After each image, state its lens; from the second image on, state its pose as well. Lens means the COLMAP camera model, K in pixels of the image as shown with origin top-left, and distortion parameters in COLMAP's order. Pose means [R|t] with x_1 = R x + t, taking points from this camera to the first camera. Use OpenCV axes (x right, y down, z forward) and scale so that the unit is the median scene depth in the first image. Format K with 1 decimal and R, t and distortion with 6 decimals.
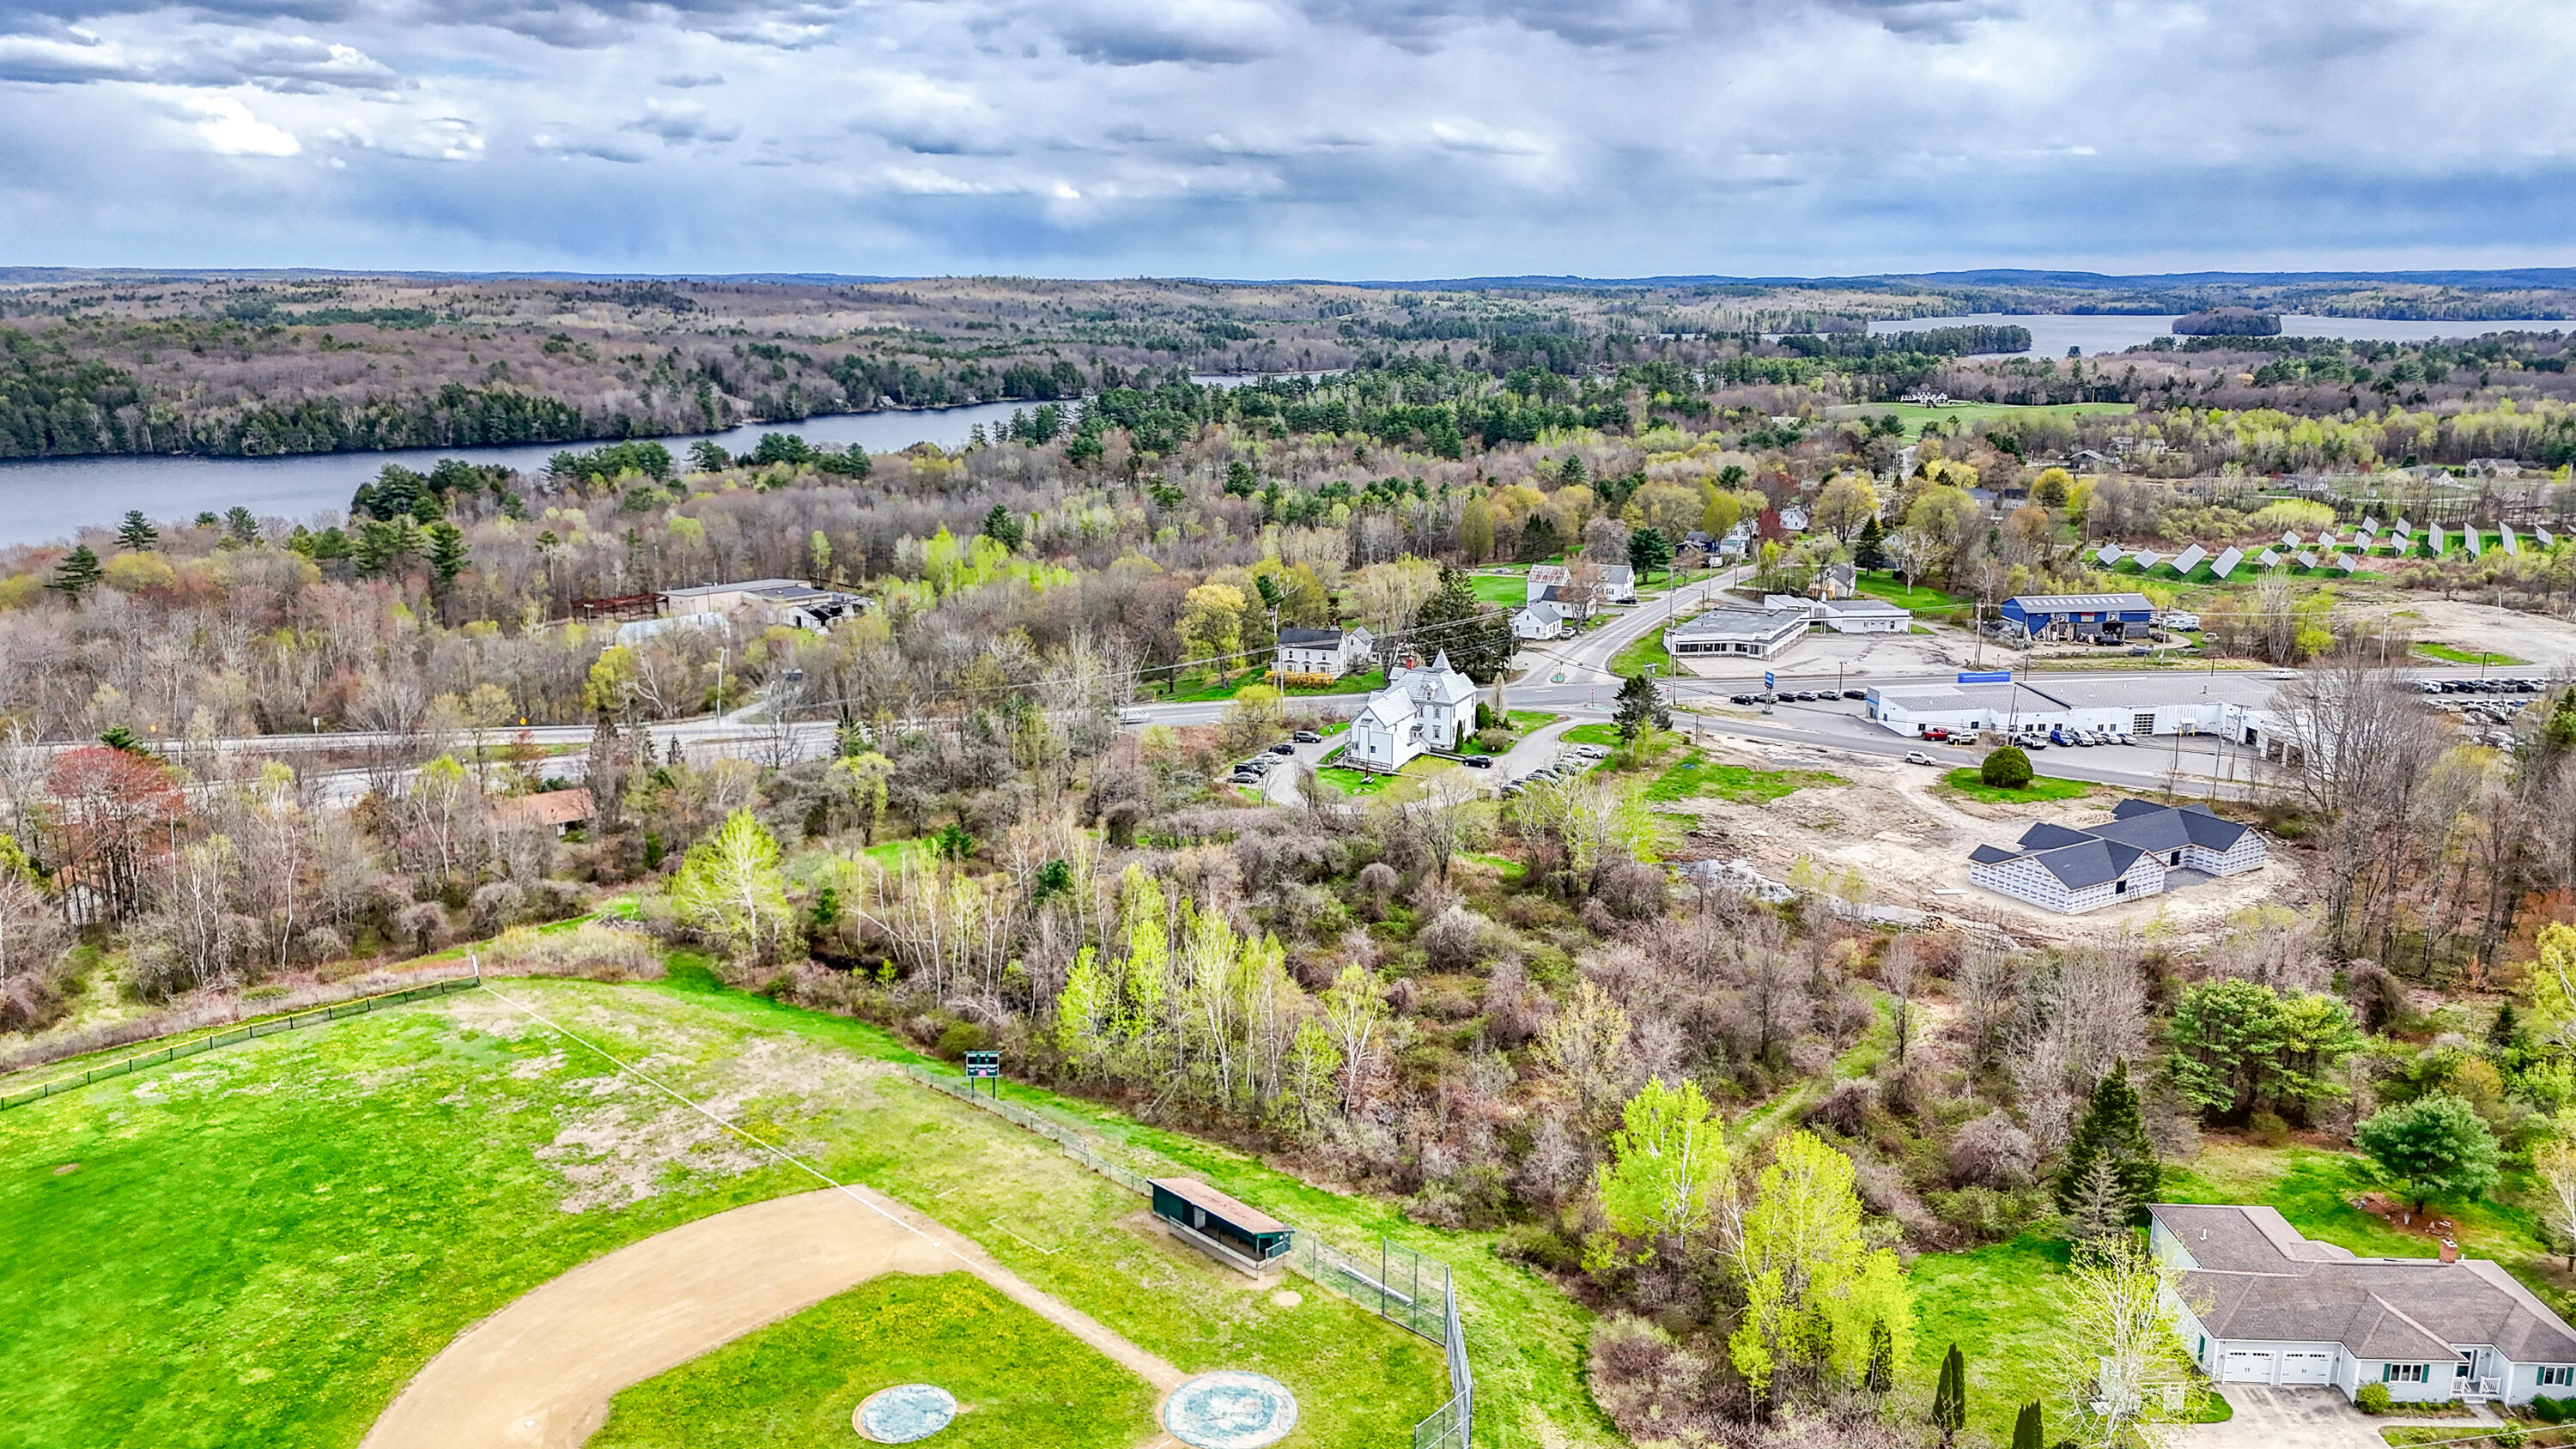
lens RADIAL K [[1873.2, 0, 1276.3], [0, 1873.2, 764.1], [0, 0, 1]] dist [0.085302, -0.080264]
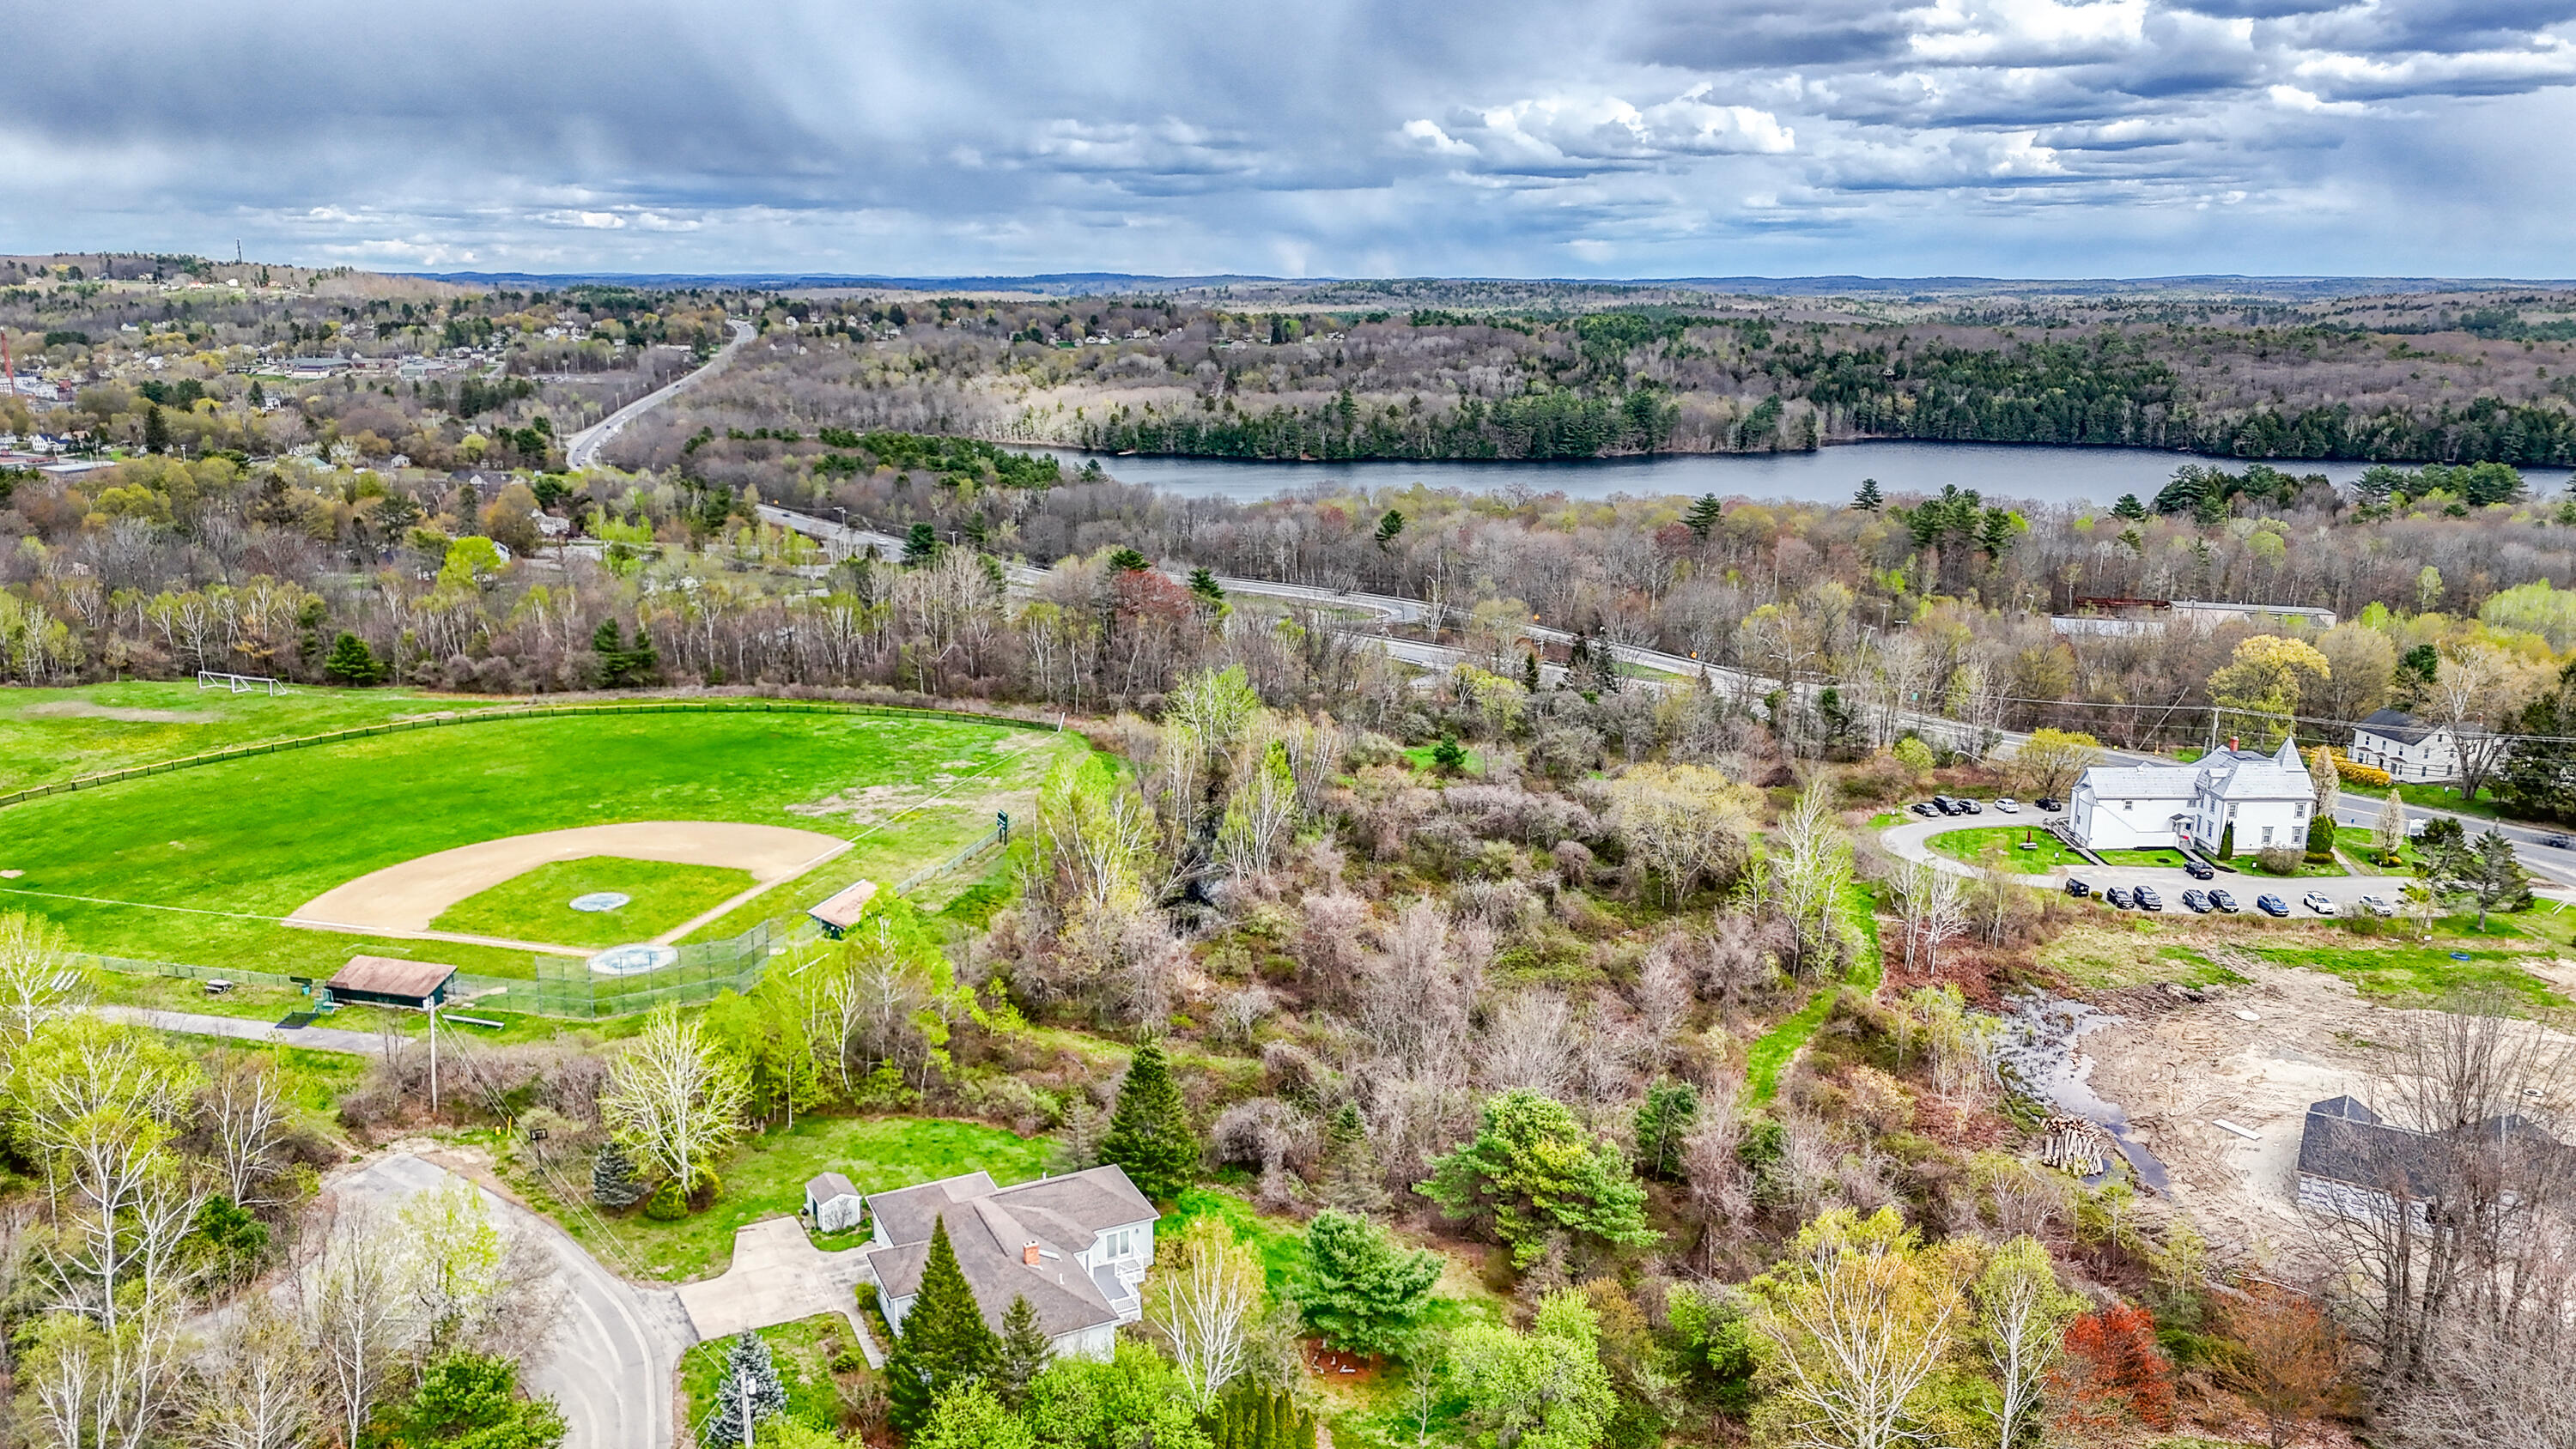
lens RADIAL K [[1873.2, 0, 1276.3], [0, 1873.2, 764.1], [0, 0, 1]] dist [0.085302, -0.080264]
pose [[0.460928, 0.221228, -0.859420, 0.099823], [-0.225745, 0.965802, 0.127540, -0.009707], [0.858245, 0.135223, 0.495106, 0.042098]]
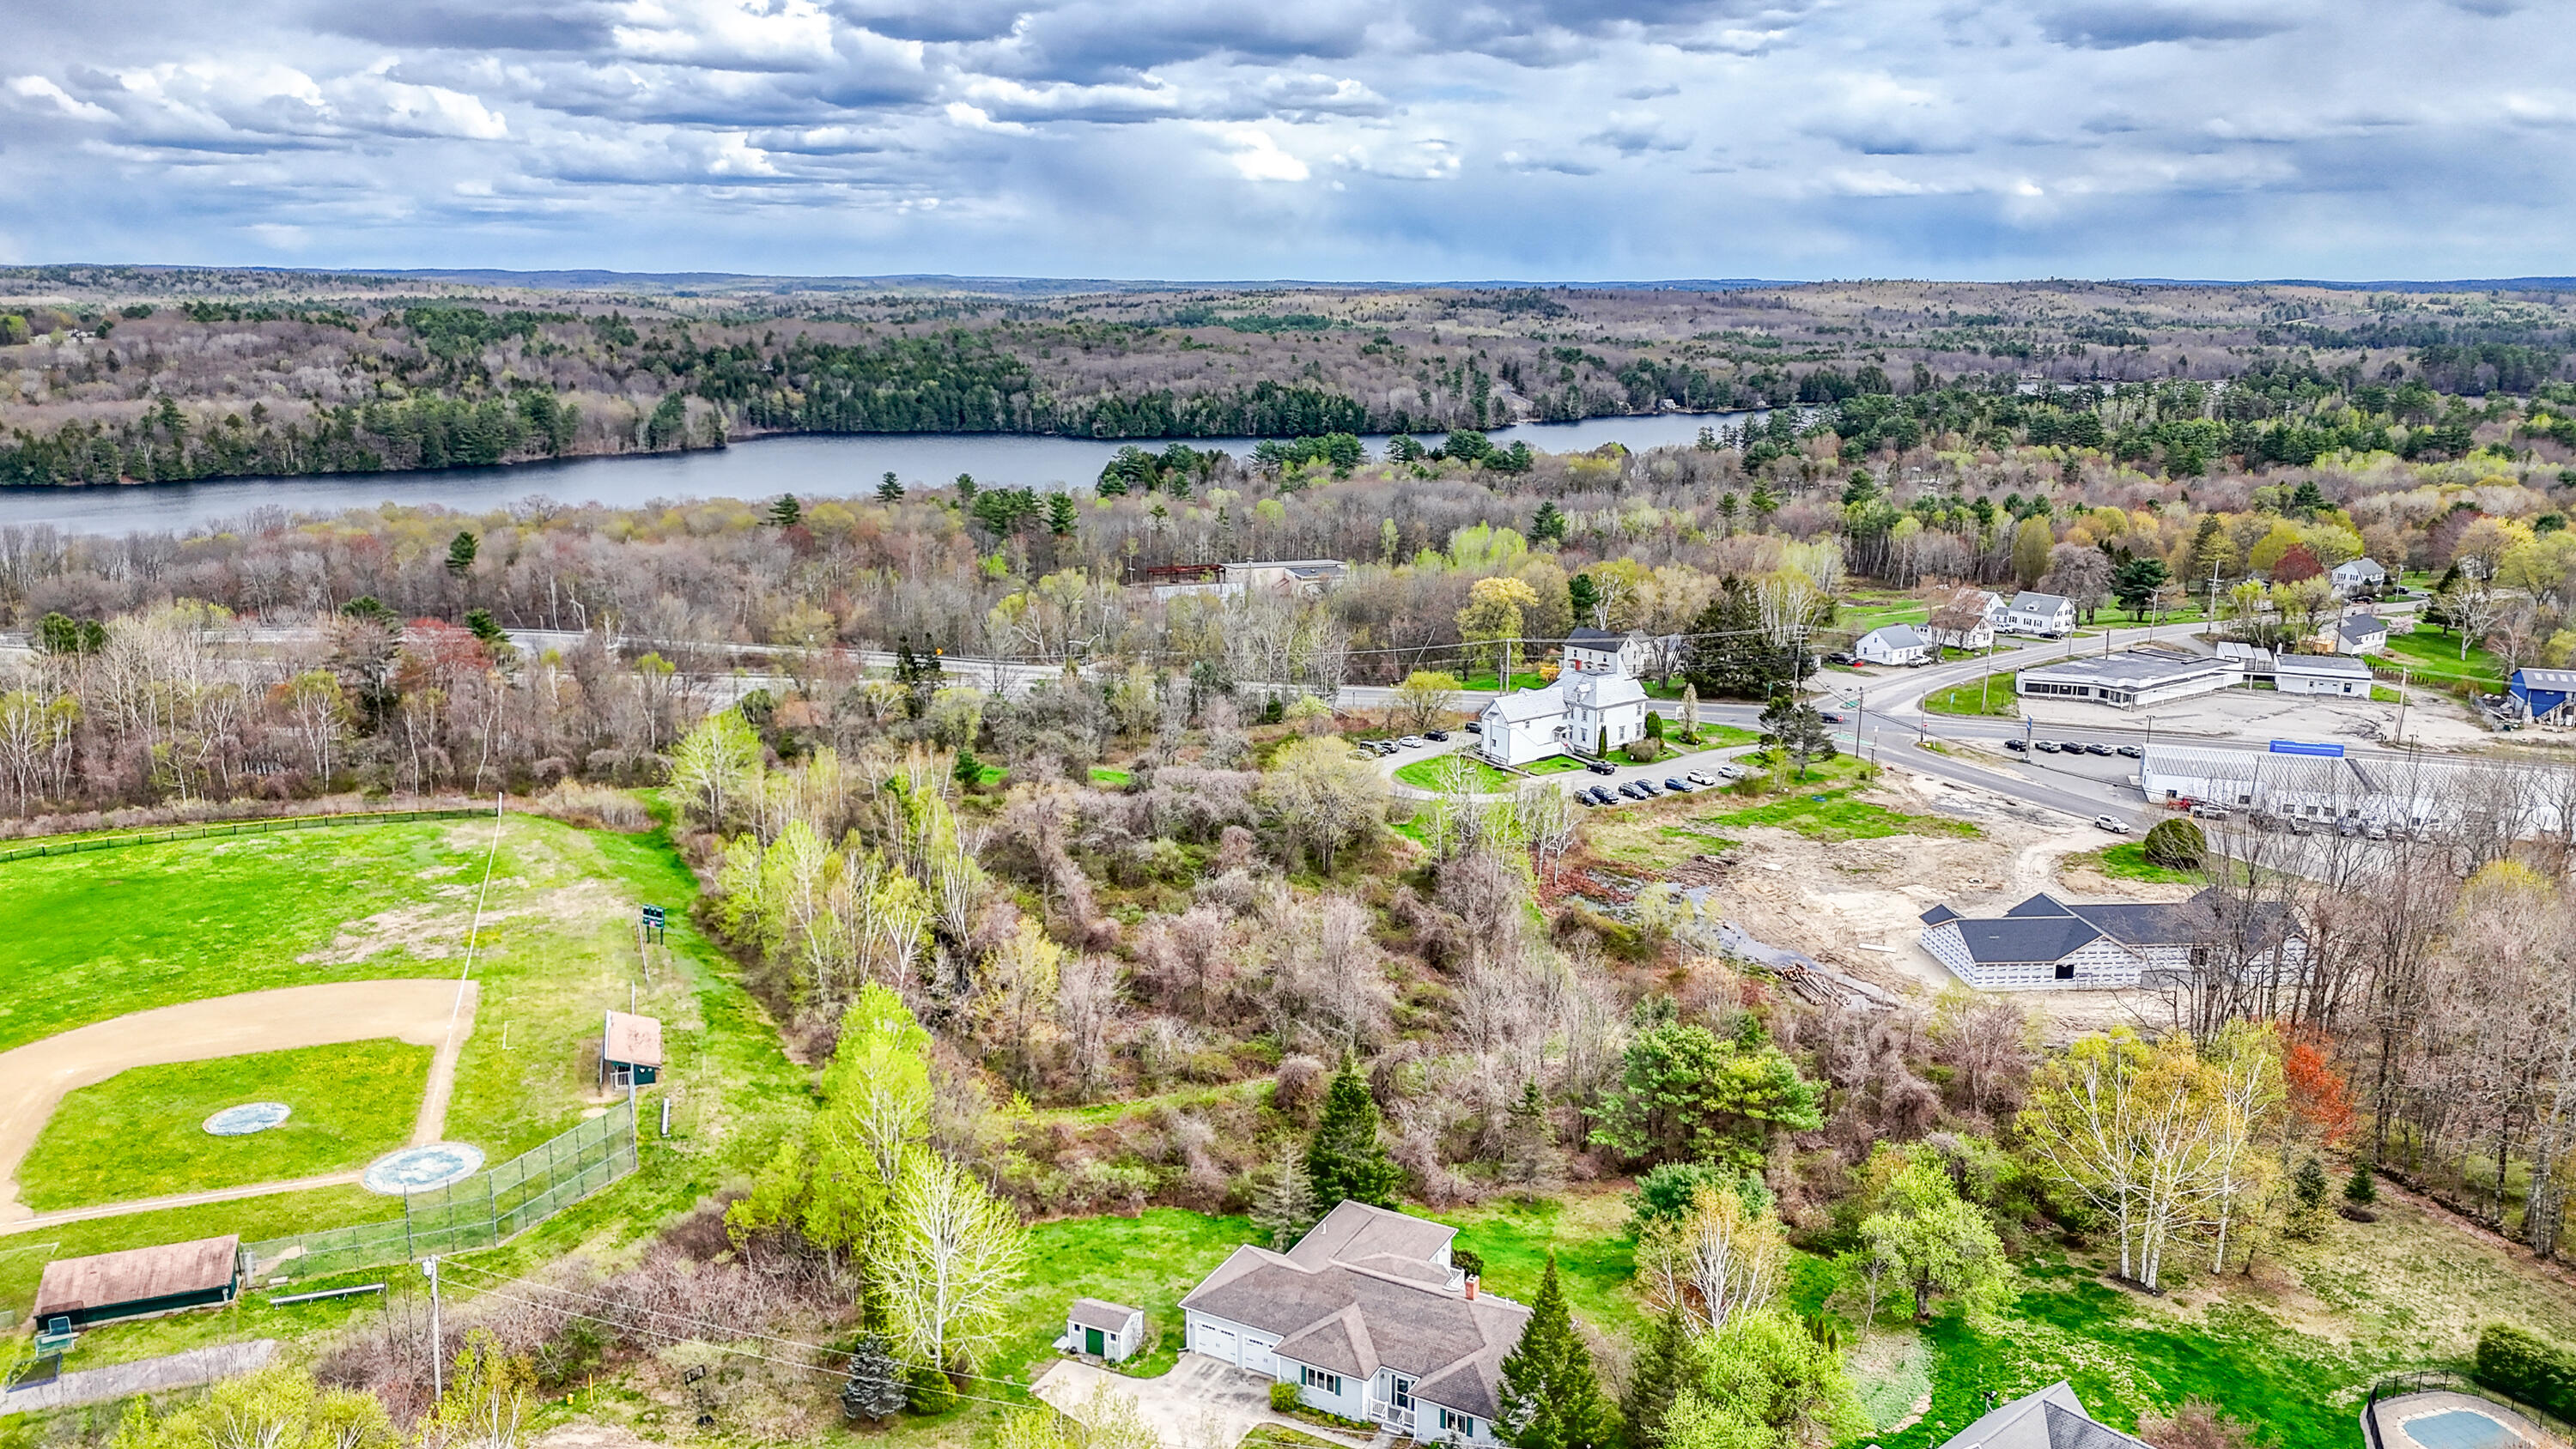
lens RADIAL K [[1873.2, 0, 1276.3], [0, 1873.2, 764.1], [0, 0, 1]] dist [0.085302, -0.080264]
pose [[0.891430, 0.114622, -0.438422, 0.063178], [-0.115901, 0.992972, 0.023947, -0.001160], [0.438086, 0.029466, 0.898450, 0.007034]]
